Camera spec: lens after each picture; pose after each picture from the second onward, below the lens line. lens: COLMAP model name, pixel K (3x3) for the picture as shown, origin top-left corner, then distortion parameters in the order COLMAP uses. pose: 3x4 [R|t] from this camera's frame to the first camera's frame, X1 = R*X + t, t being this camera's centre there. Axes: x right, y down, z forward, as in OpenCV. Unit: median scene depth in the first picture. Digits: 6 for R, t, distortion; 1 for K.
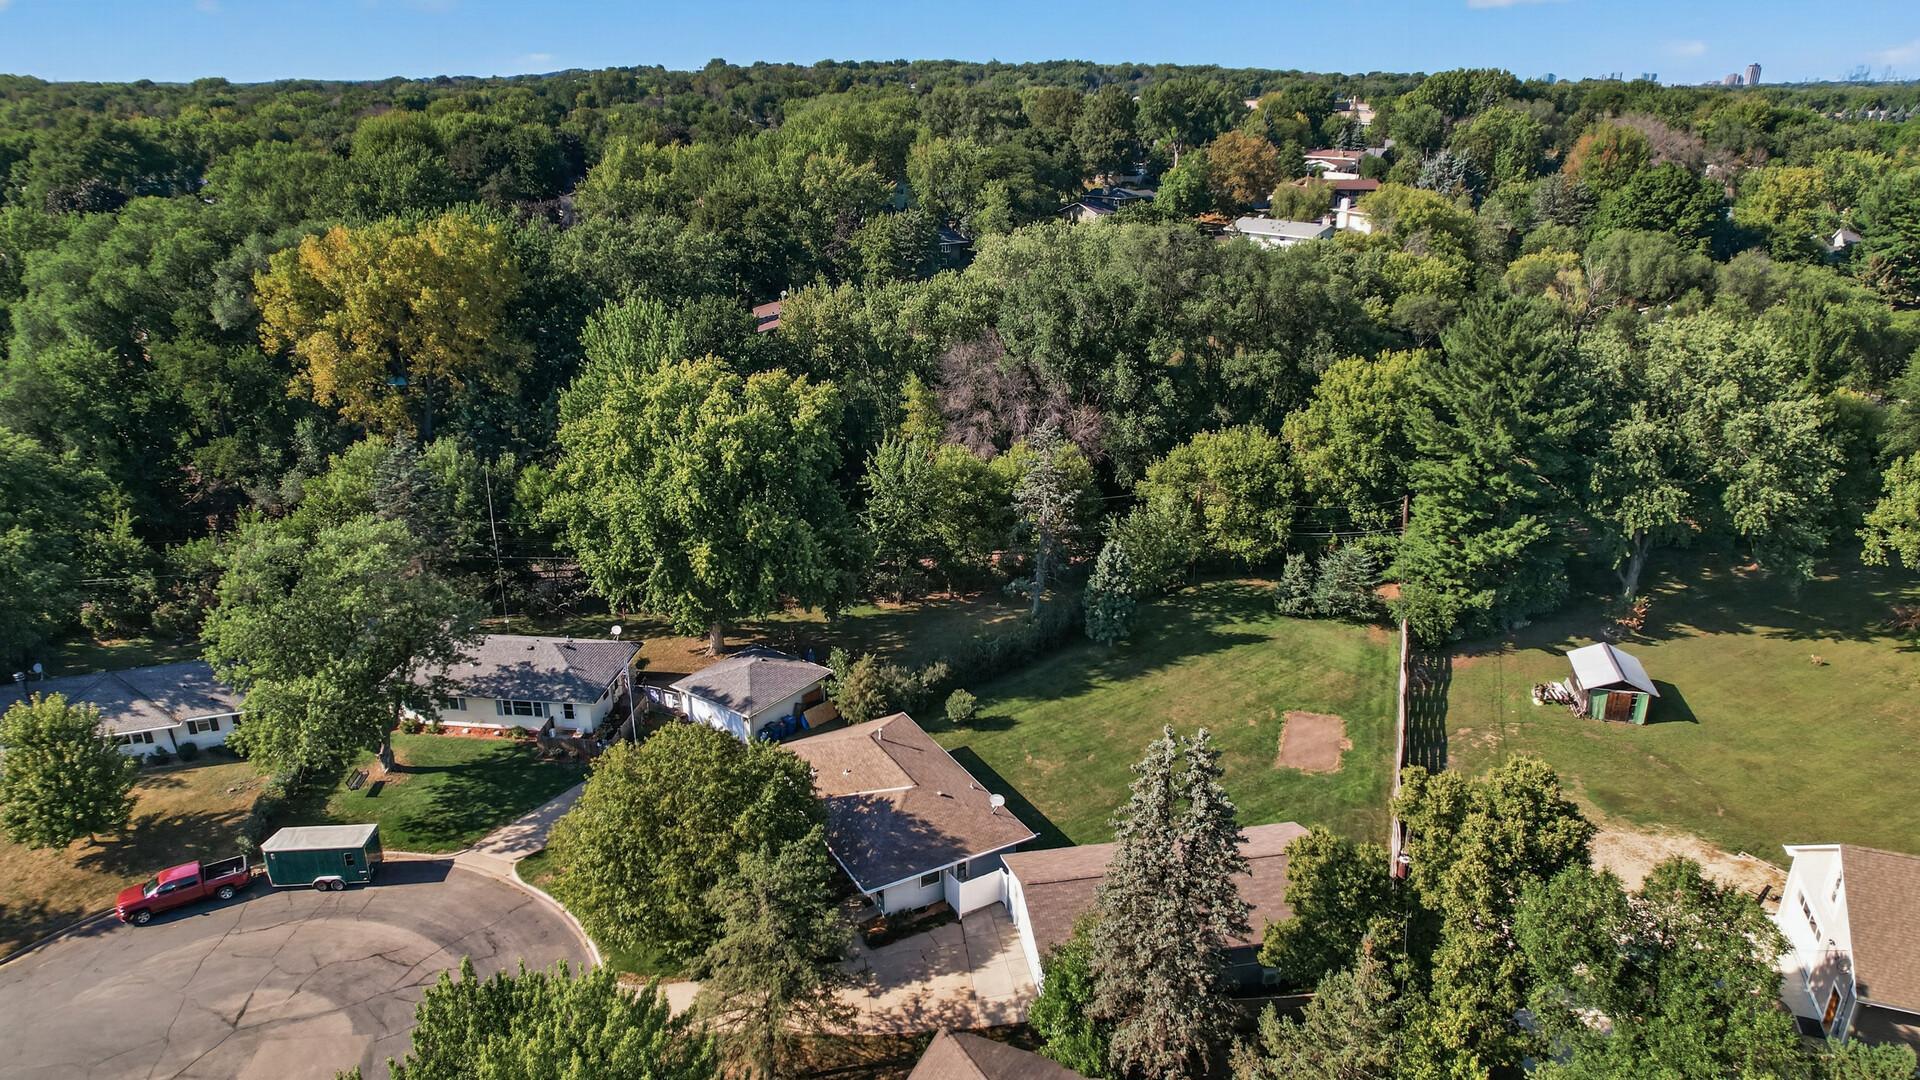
lens RADIAL K [[1240.7, 0, 966.4], [0, 1240.7, 549.4], [0, 0, 1]] dist [-0.070867, 0.071710]
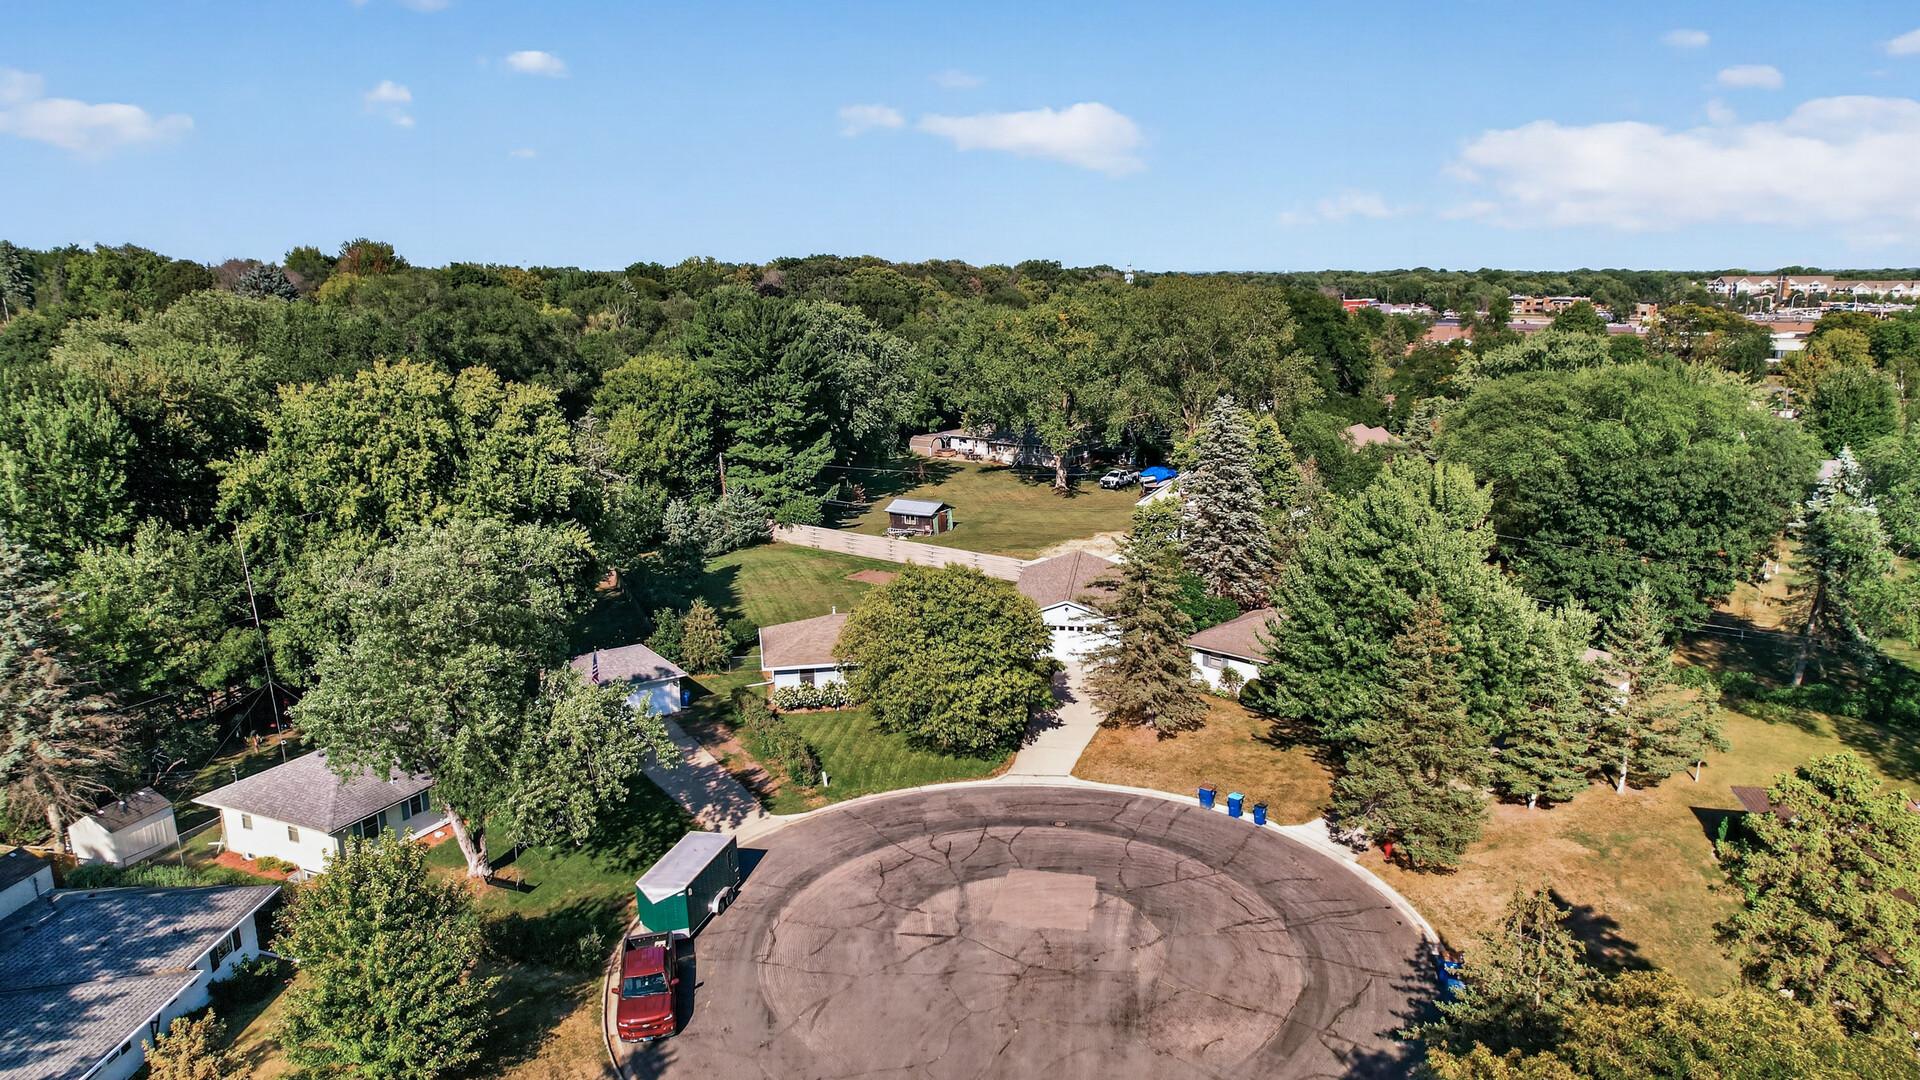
lens RADIAL K [[1275.5, 0, 960.0], [0, 1275.5, 540.0], [0, 0, 1]] dist [-0.031838, 0.002169]
pose [[0.323321, -0.197008, 0.925555, -0.891086], [0.349958, 0.933638, 0.076479, 0.029808], [-0.879200, 0.299179, 0.370809, 0.345773]]
